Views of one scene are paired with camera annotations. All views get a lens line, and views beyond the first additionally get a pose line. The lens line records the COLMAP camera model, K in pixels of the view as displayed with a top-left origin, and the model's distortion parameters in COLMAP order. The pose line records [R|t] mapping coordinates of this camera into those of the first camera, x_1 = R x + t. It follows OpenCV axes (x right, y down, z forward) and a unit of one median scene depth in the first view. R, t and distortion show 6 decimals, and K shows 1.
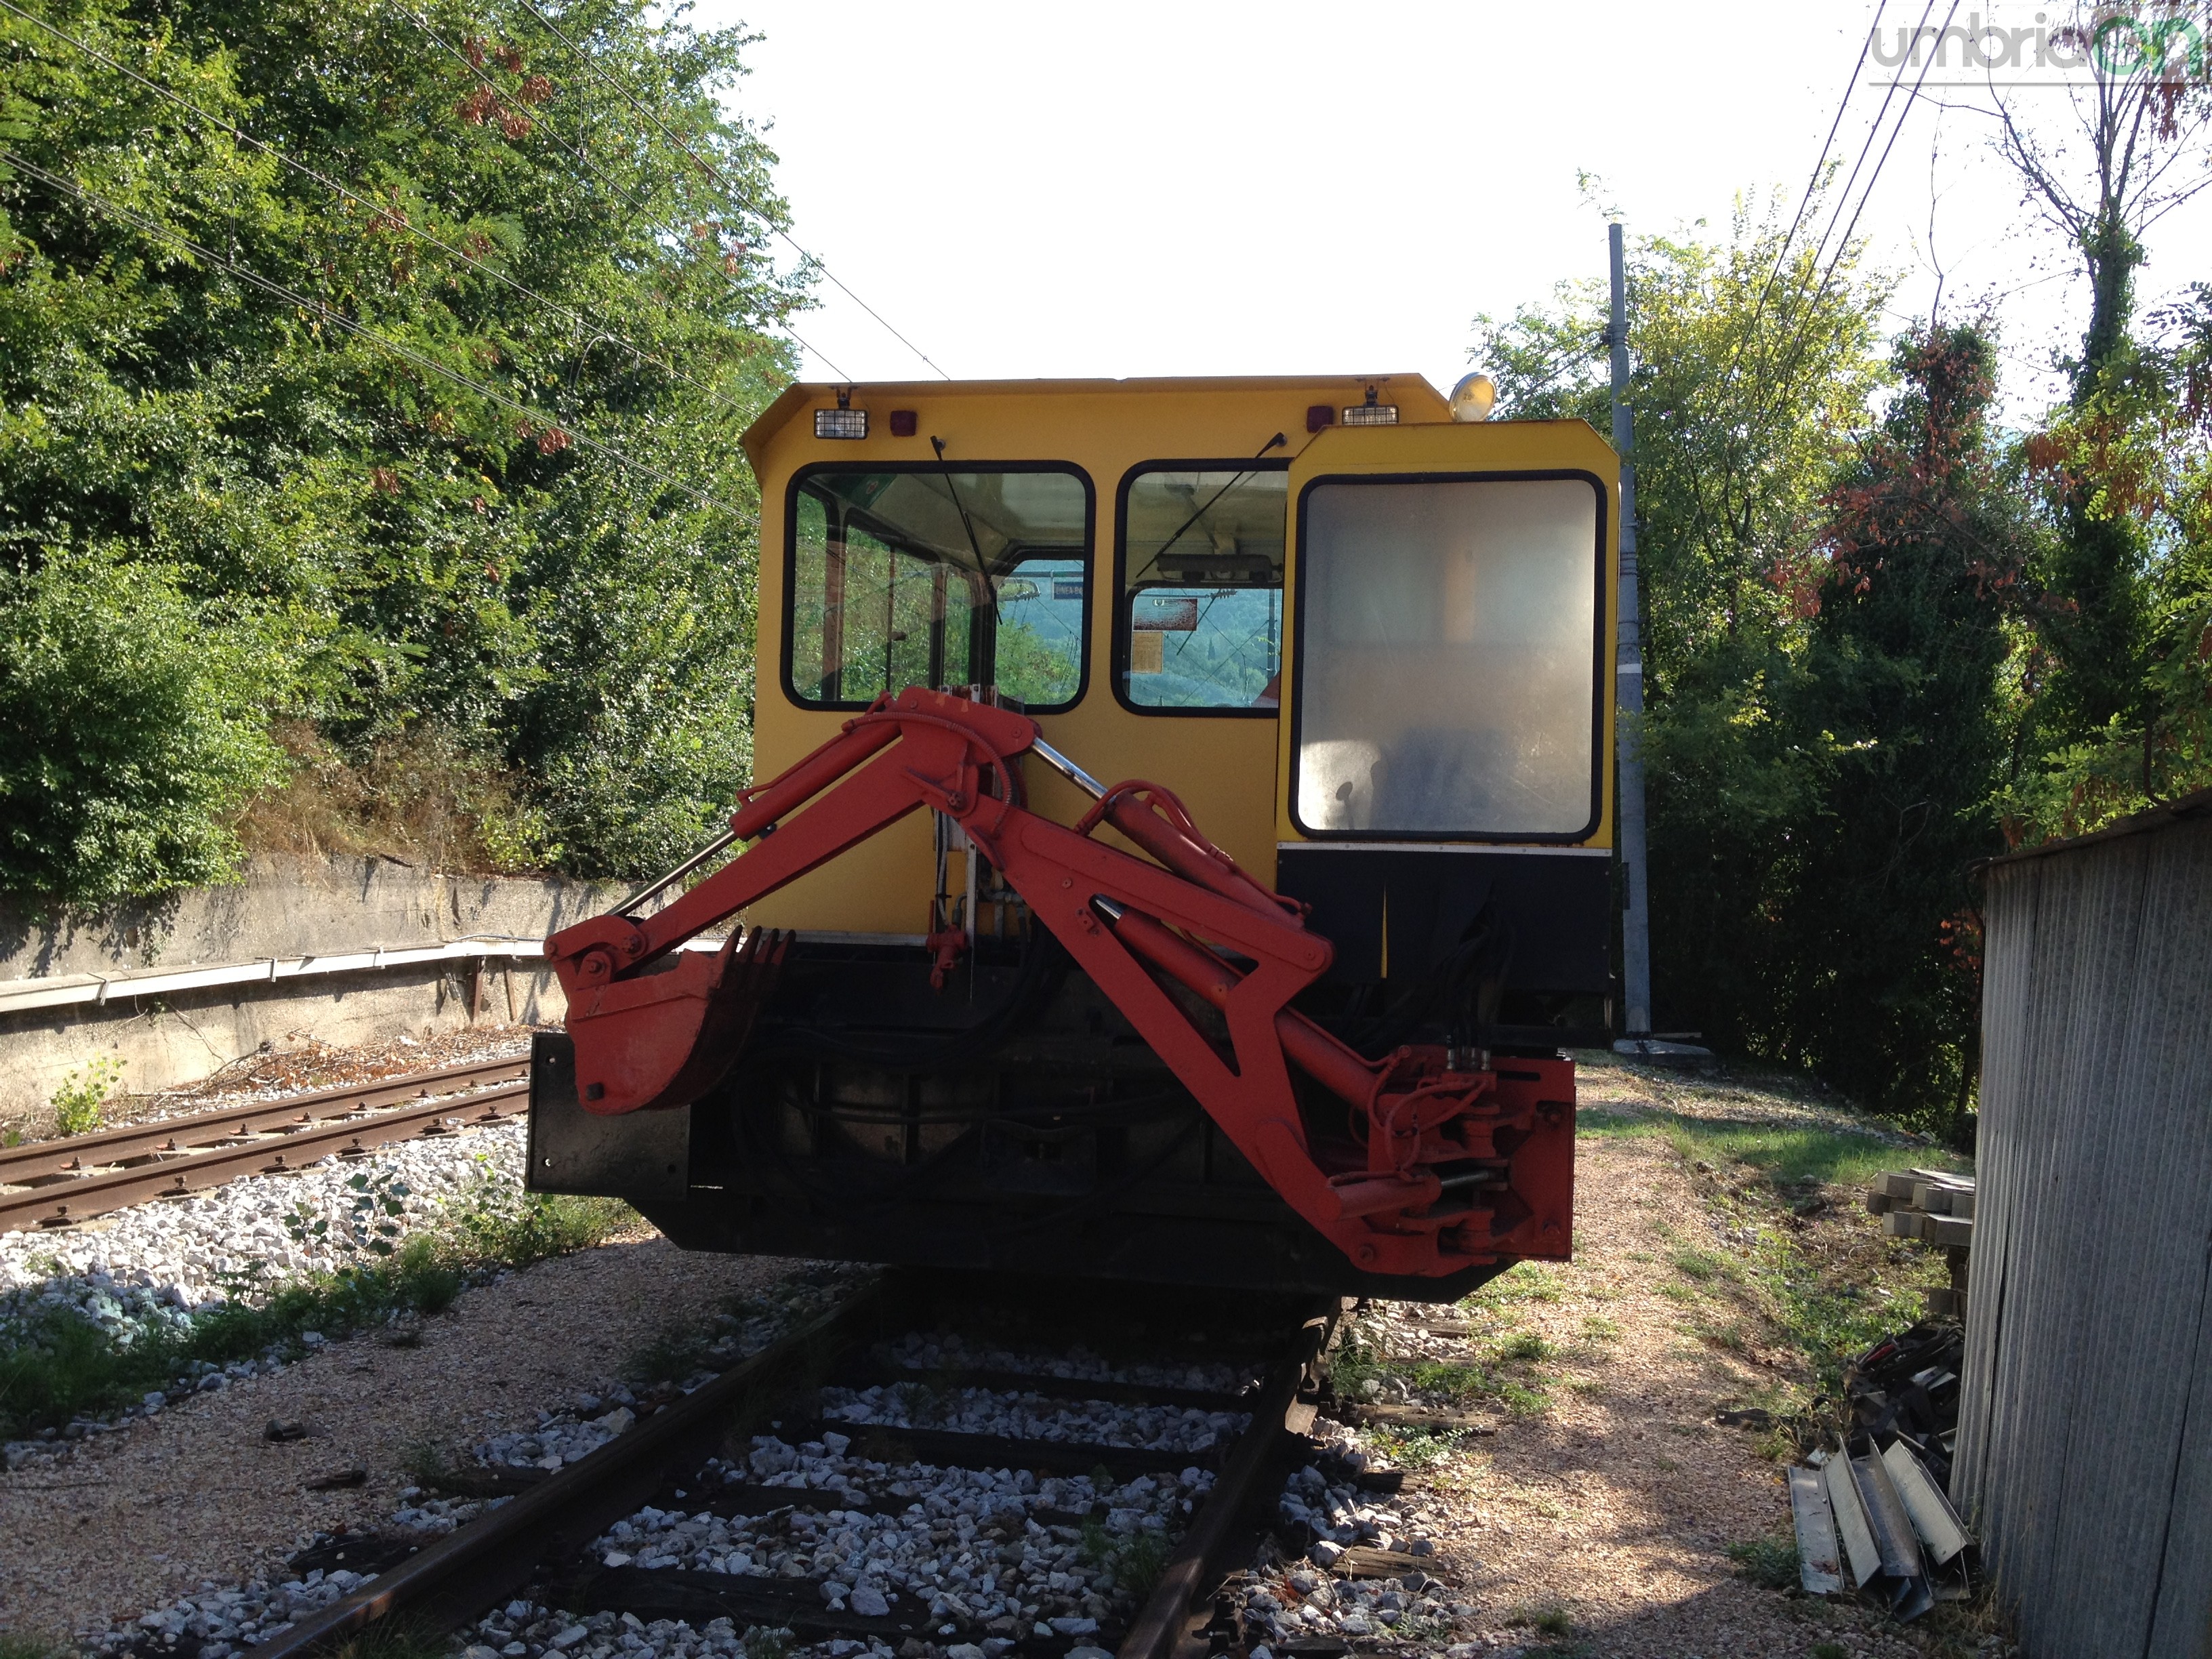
lens RADIAL K [[2069.7, 0, 1110.5], [0, 2069.7, 863.3], [0, 0, 1]] dist [0.142721, -0.286482]
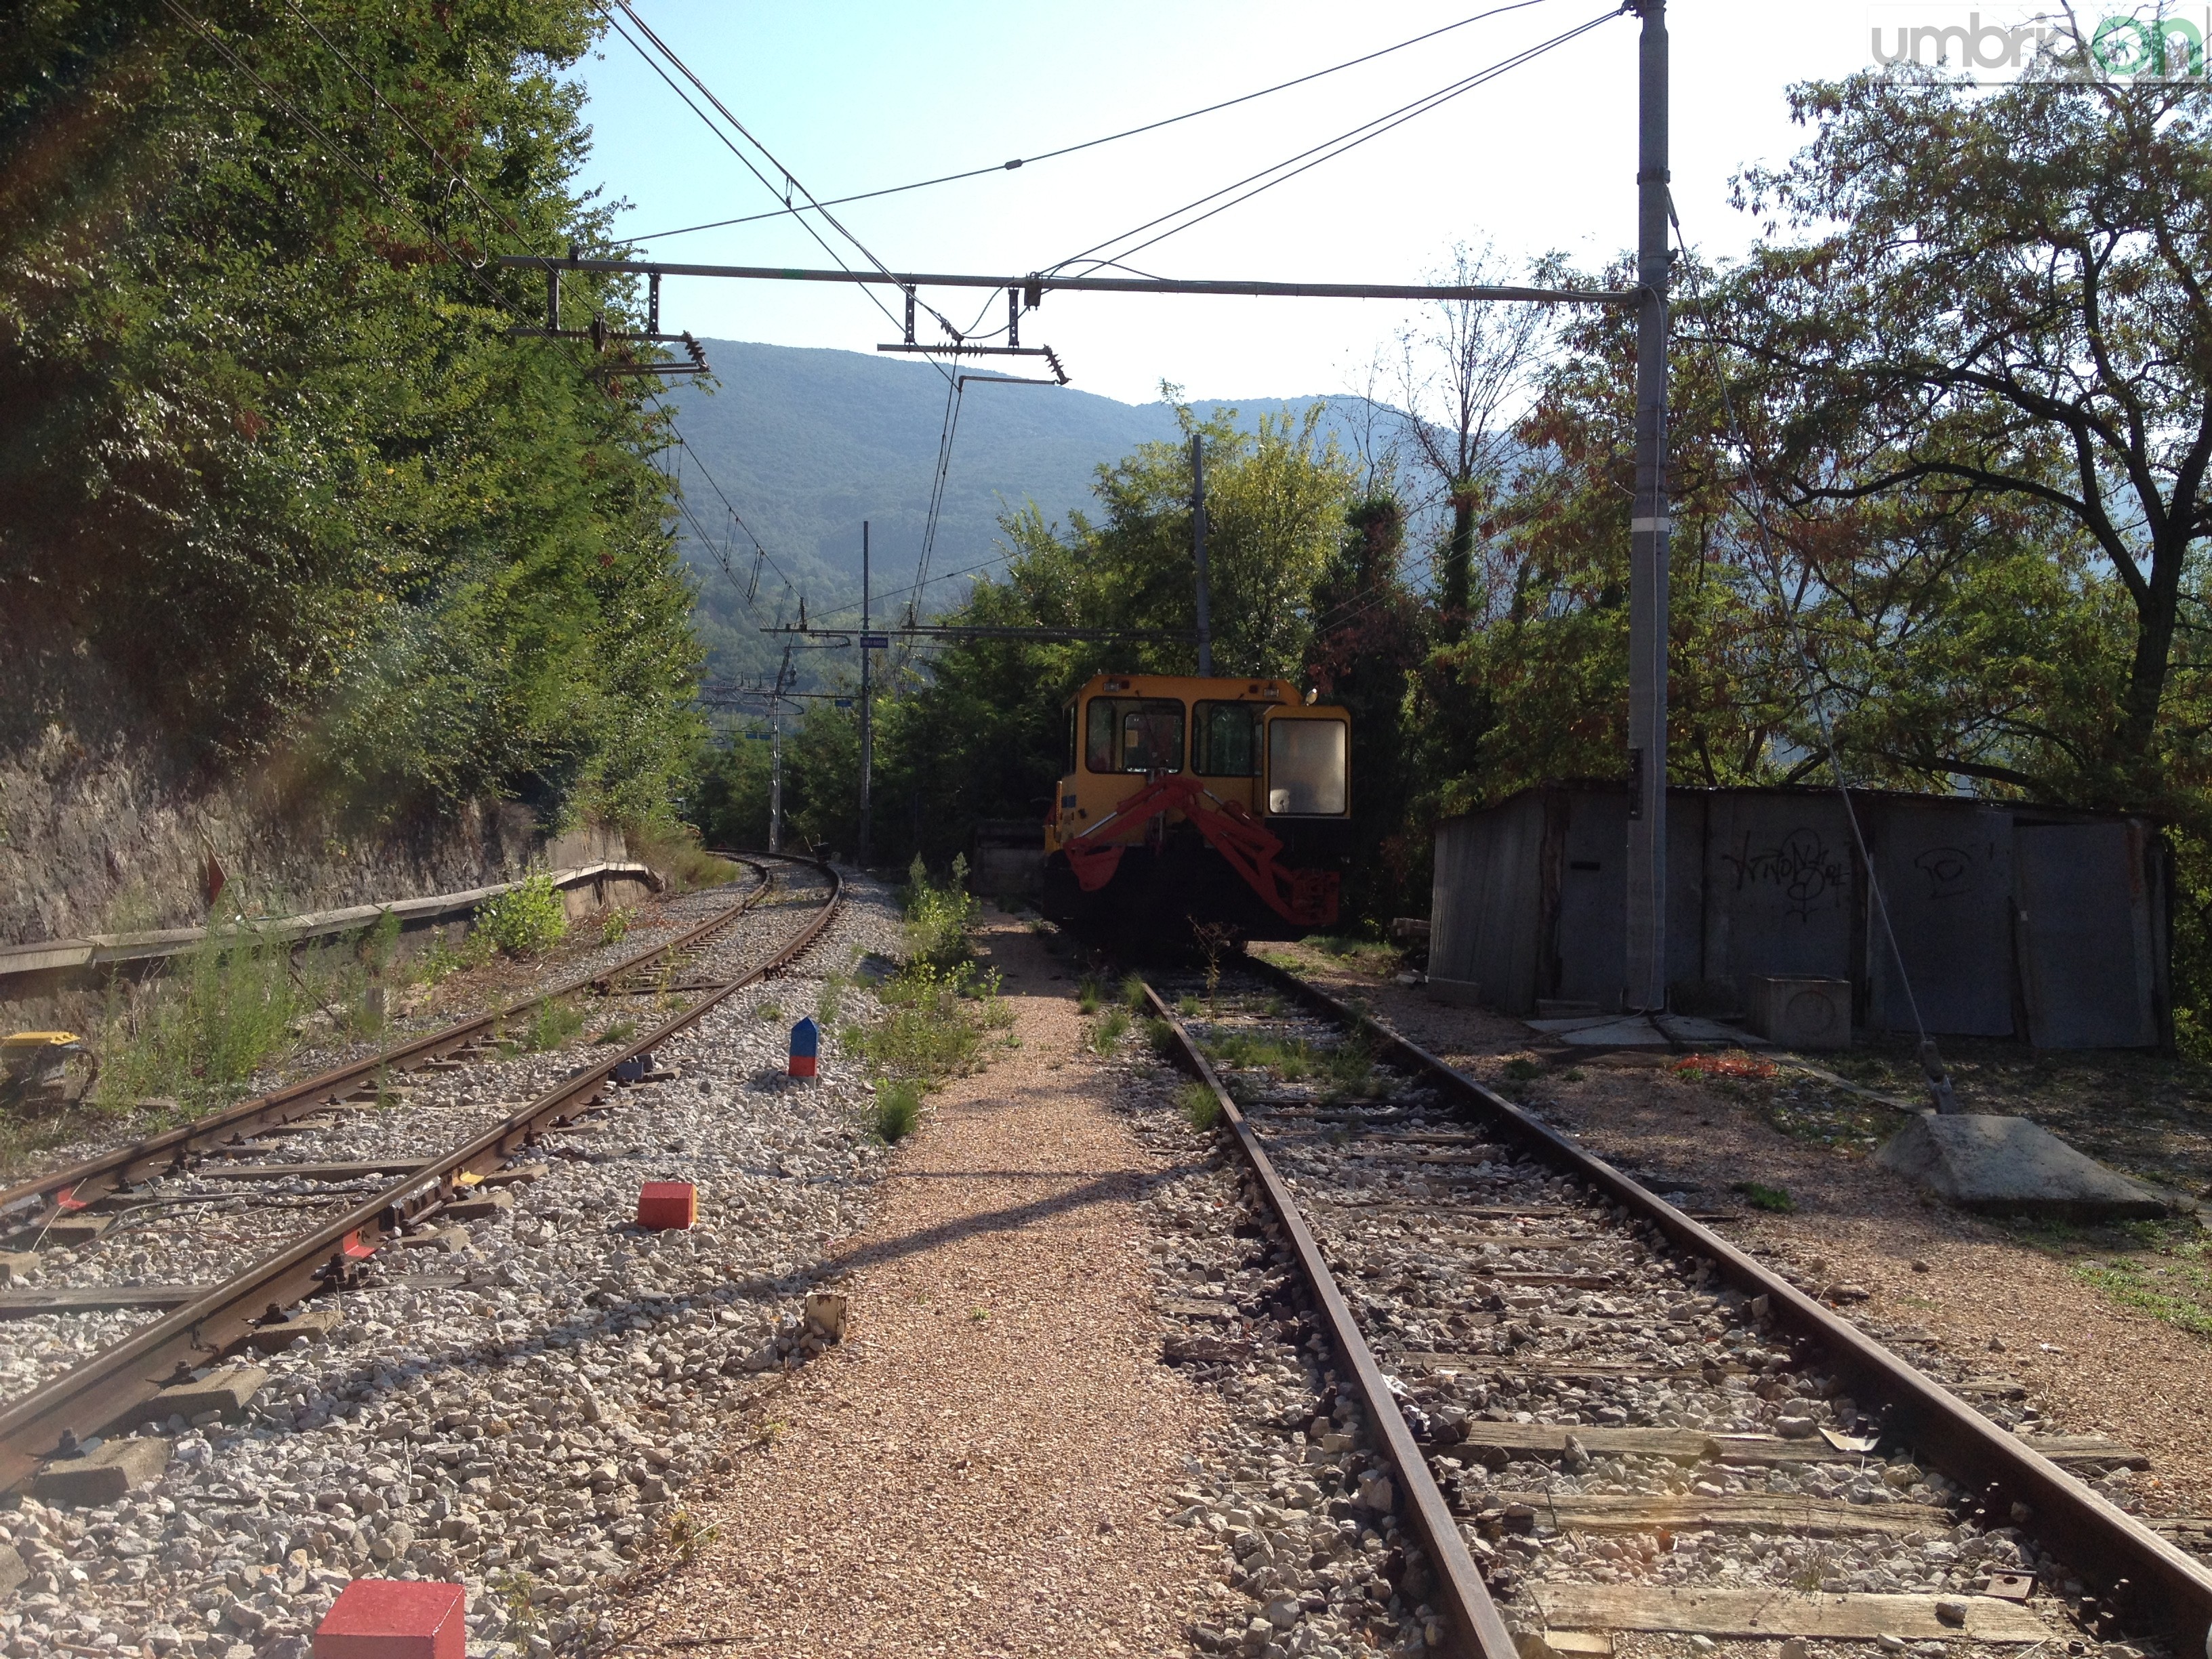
lens RADIAL K [[2069.7, 0, 1110.5], [0, 2069.7, 863.3], [0, 0, 1]] dist [0.142721, -0.286482]
pose [[0.961476, -0.010925, 0.274671, -0.324597], [0.002941, 0.999562, 0.029461, -0.009446], [-0.274872, -0.027518, 0.961087, -0.673807]]
